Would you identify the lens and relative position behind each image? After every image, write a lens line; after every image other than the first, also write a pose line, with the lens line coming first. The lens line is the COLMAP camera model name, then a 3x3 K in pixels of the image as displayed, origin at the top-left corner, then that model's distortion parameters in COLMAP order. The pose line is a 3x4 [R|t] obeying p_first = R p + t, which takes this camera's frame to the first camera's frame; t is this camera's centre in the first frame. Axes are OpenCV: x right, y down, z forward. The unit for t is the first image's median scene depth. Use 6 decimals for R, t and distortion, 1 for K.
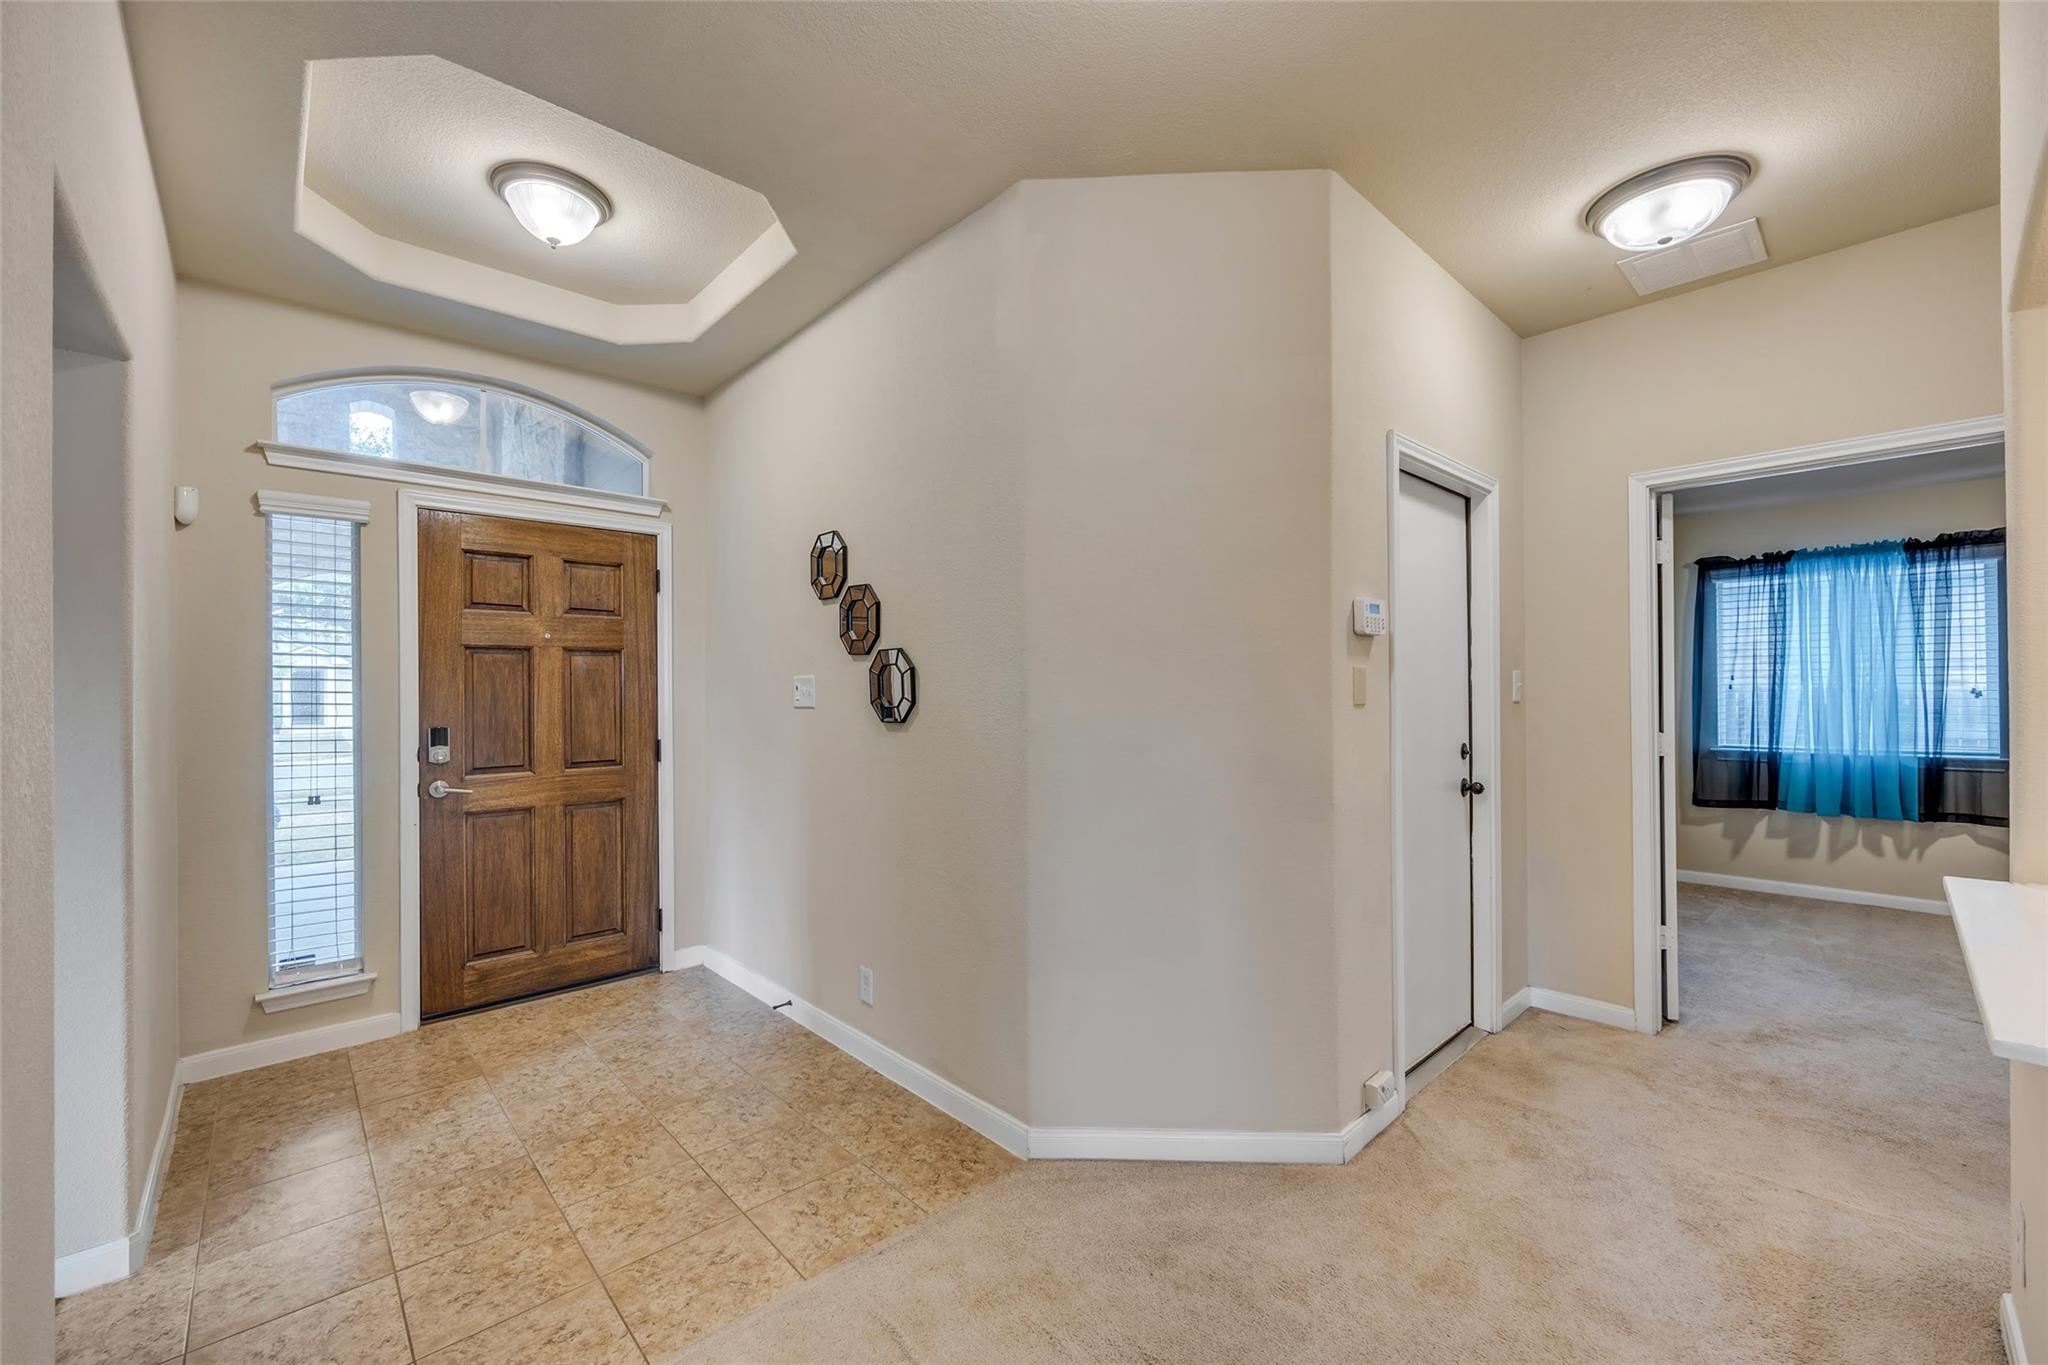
lens RADIAL K [[816.7, 0, 1018.3], [0, 816.7, 687.6], [0, 0, 1]] dist [-0.001065, -0.000082]
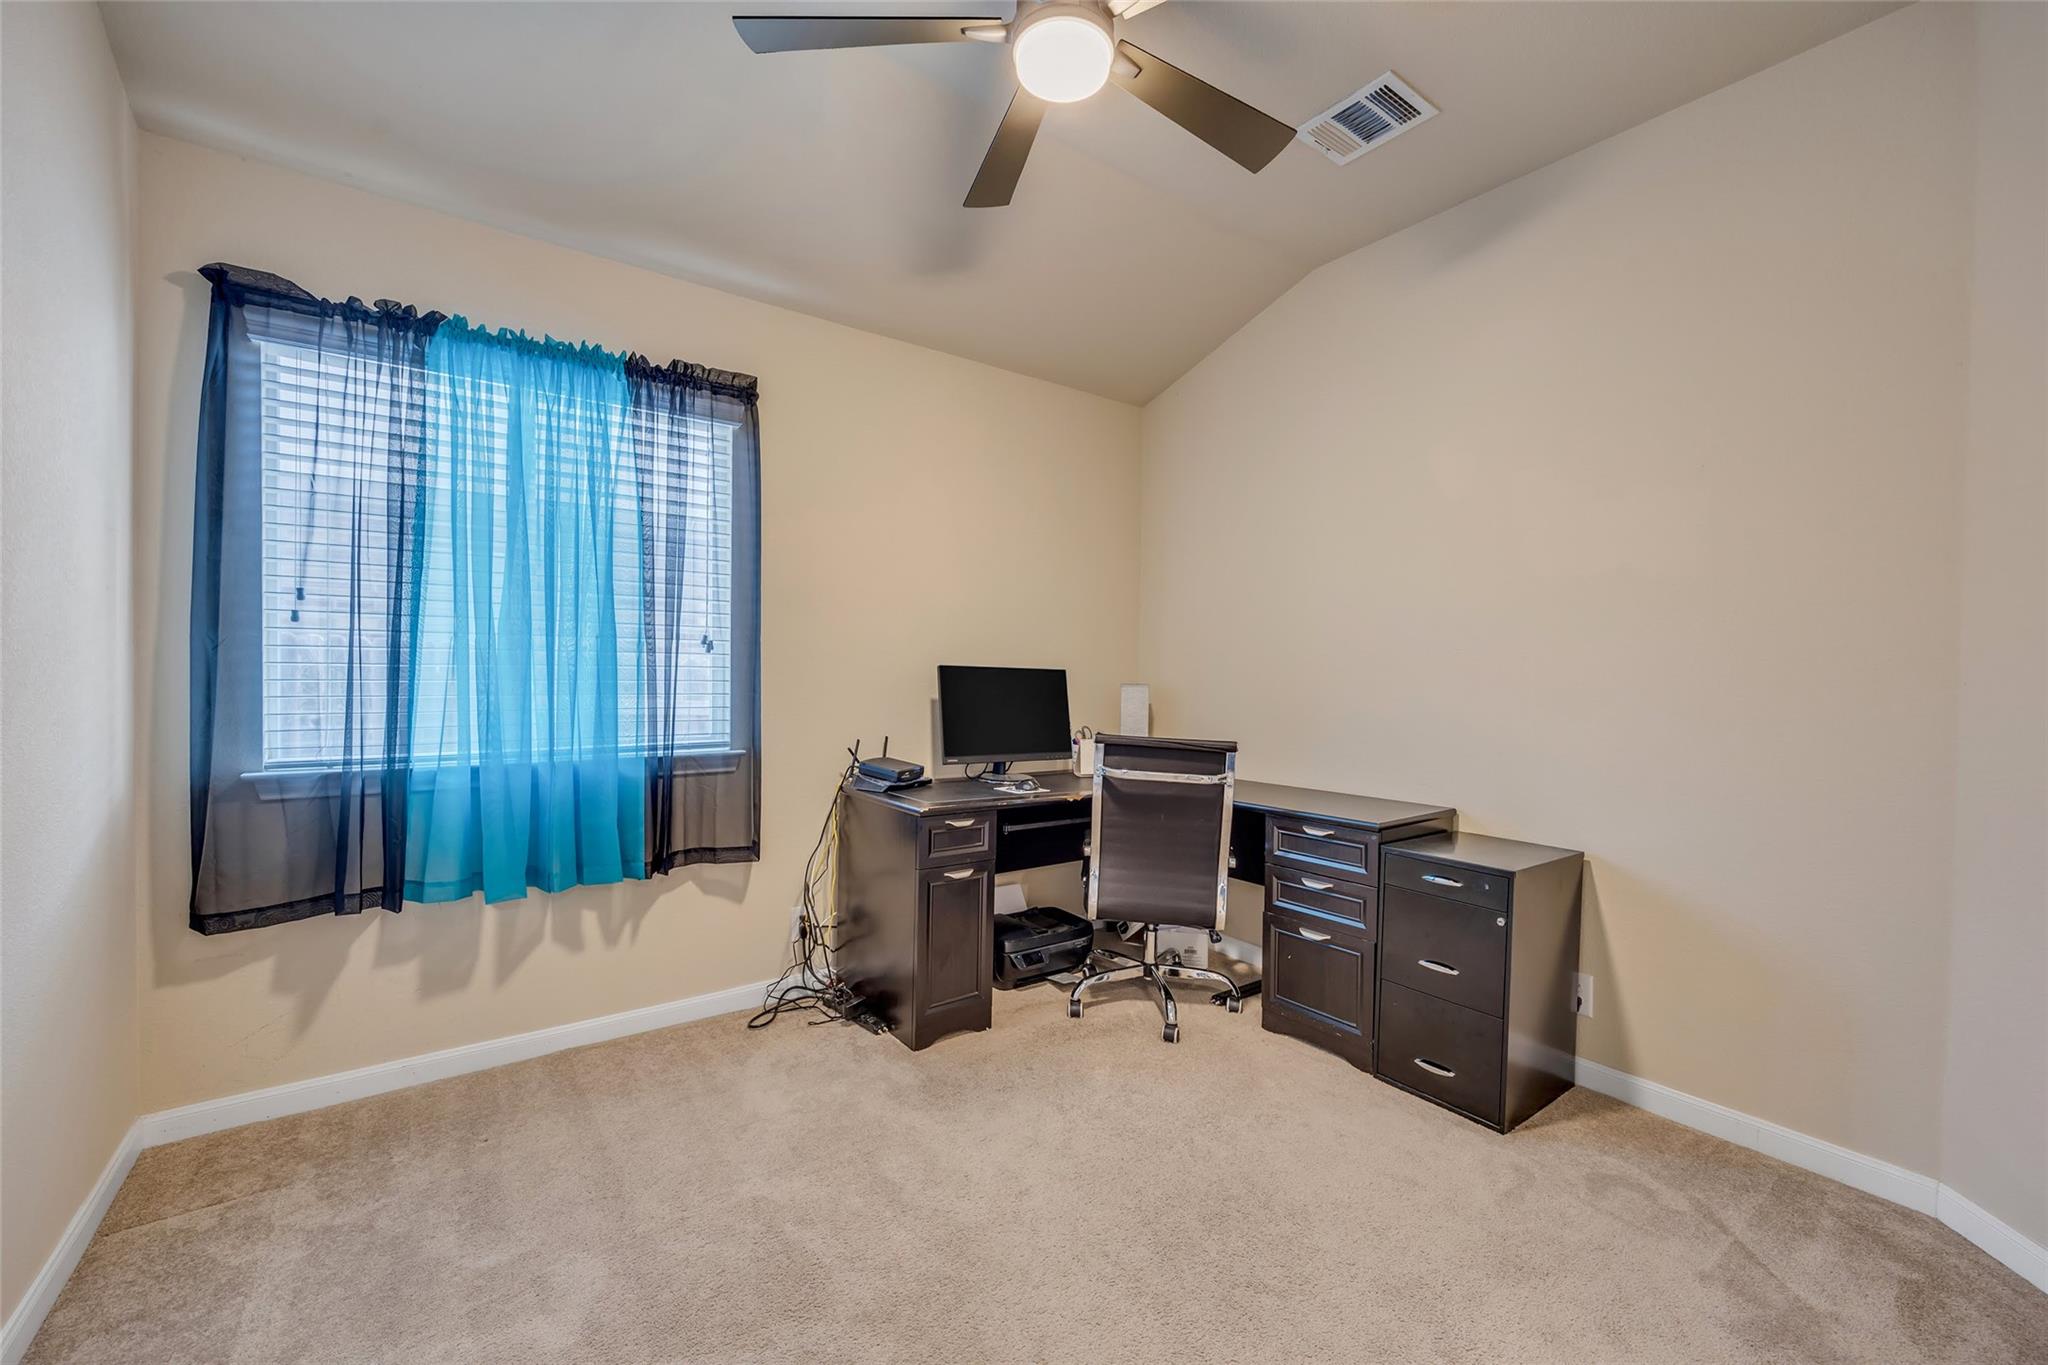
lens RADIAL K [[816.7, 0, 1018.3], [0, 816.7, 687.6], [0, 0, 1]] dist [-0.001065, -0.000082]
pose [[0.123858, -0.010276, 0.992247, 0.541259], [-0.021494, 0.999684, 0.013036, 0.022946], [-0.992067, -0.022942, 0.123598, 0.623500]]
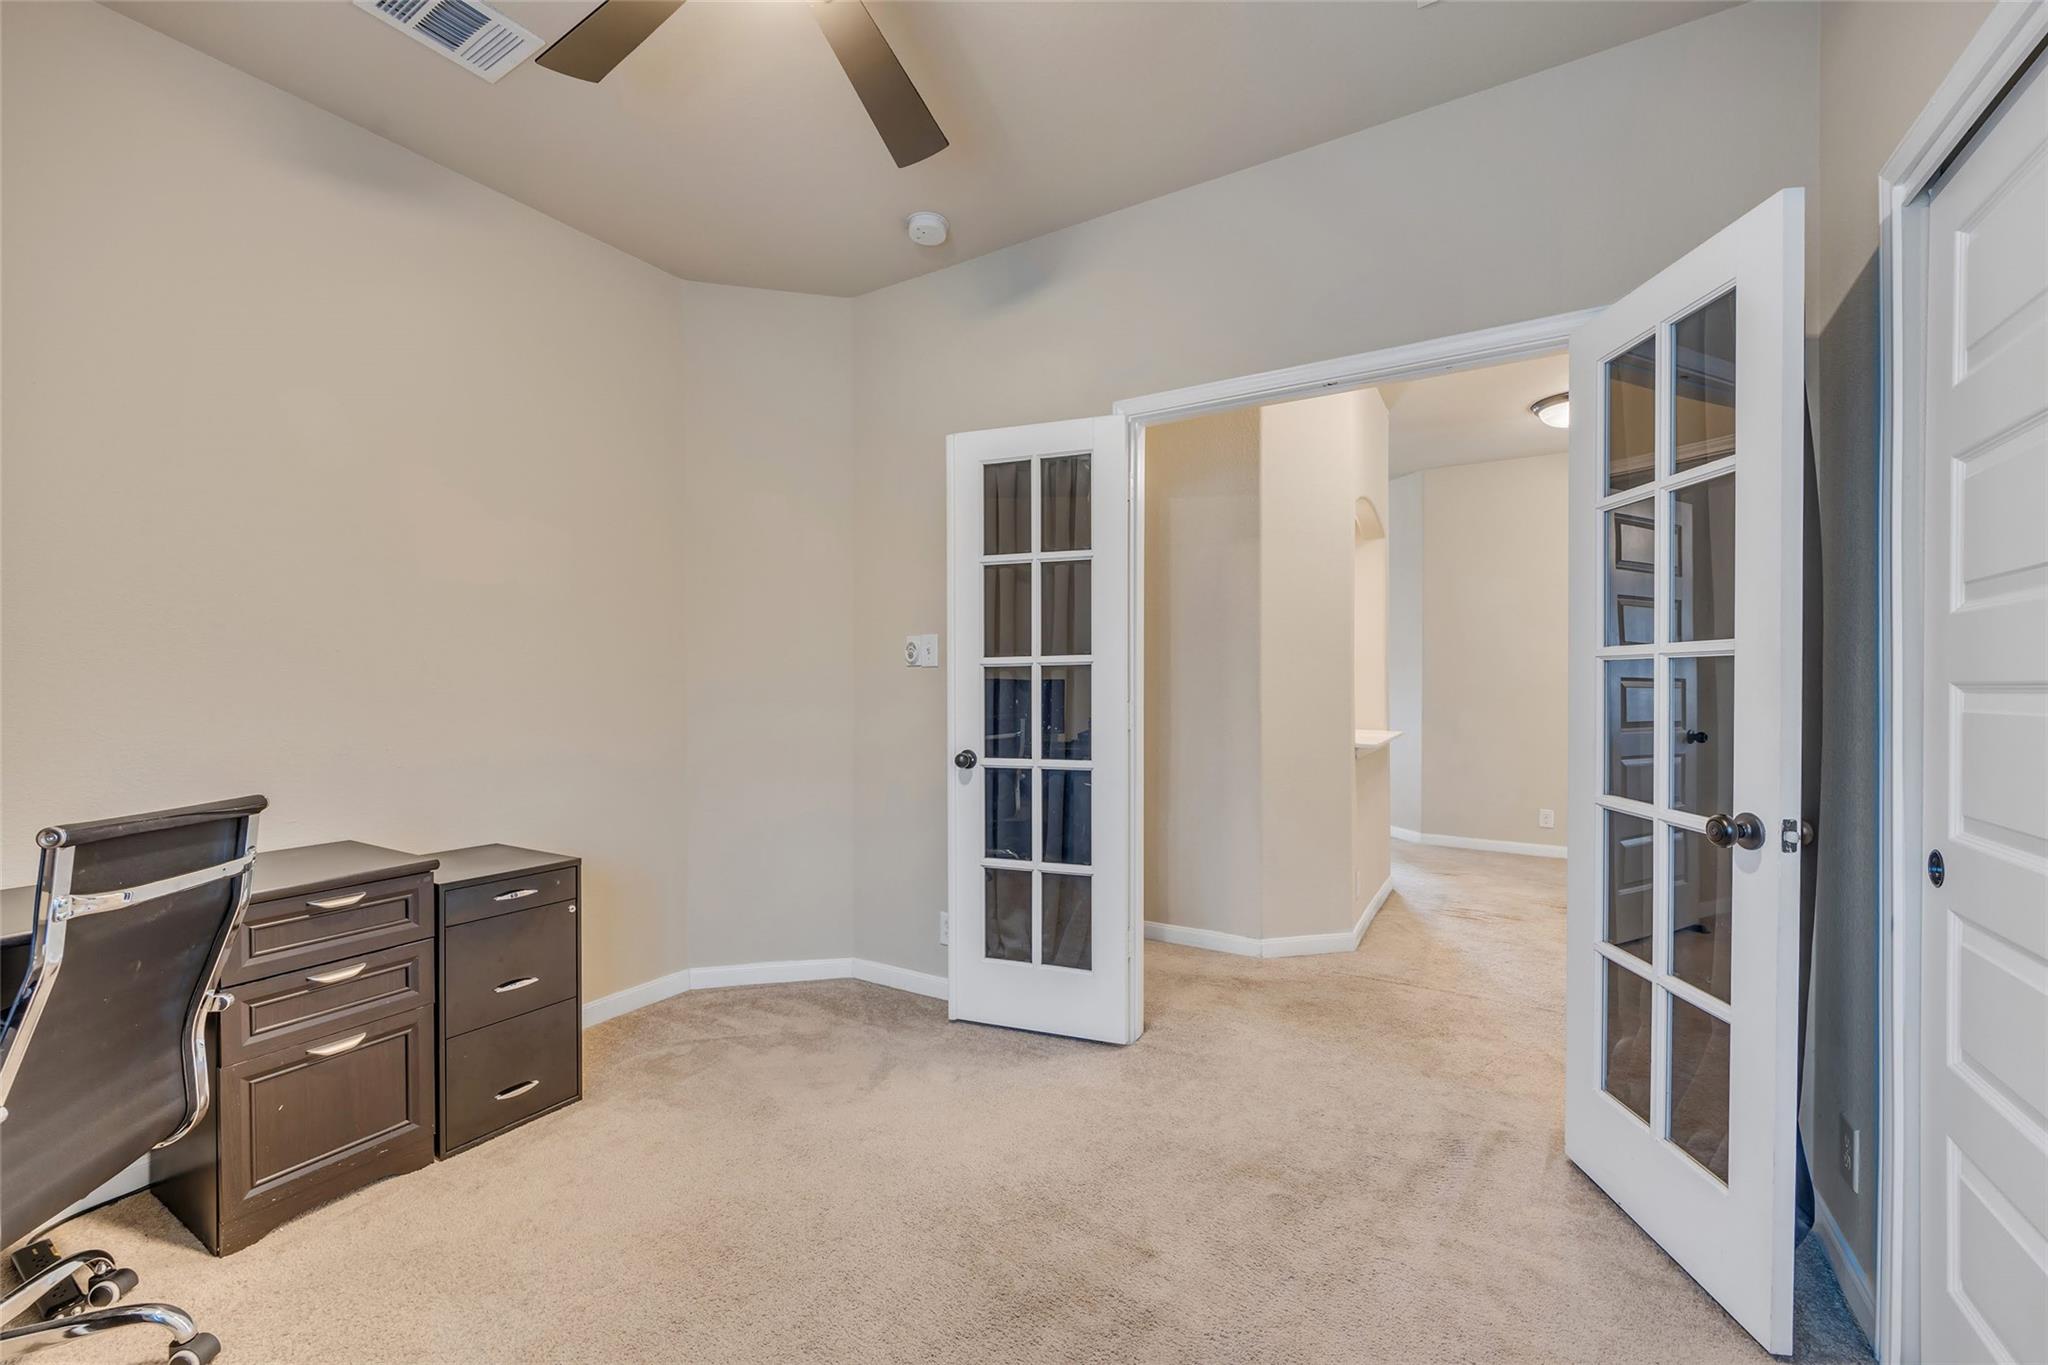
lens RADIAL K [[816.7, 0, 1018.3], [0, 816.7, 687.6], [0, 0, 1]] dist [-0.001065, -0.000082]
pose [[-0.961382, 0.006164, -0.275147, 0.867429], [0.005655, 0.999981, 0.002640, 0.020431], [0.275158, 0.000982, -0.961399, 0.927531]]
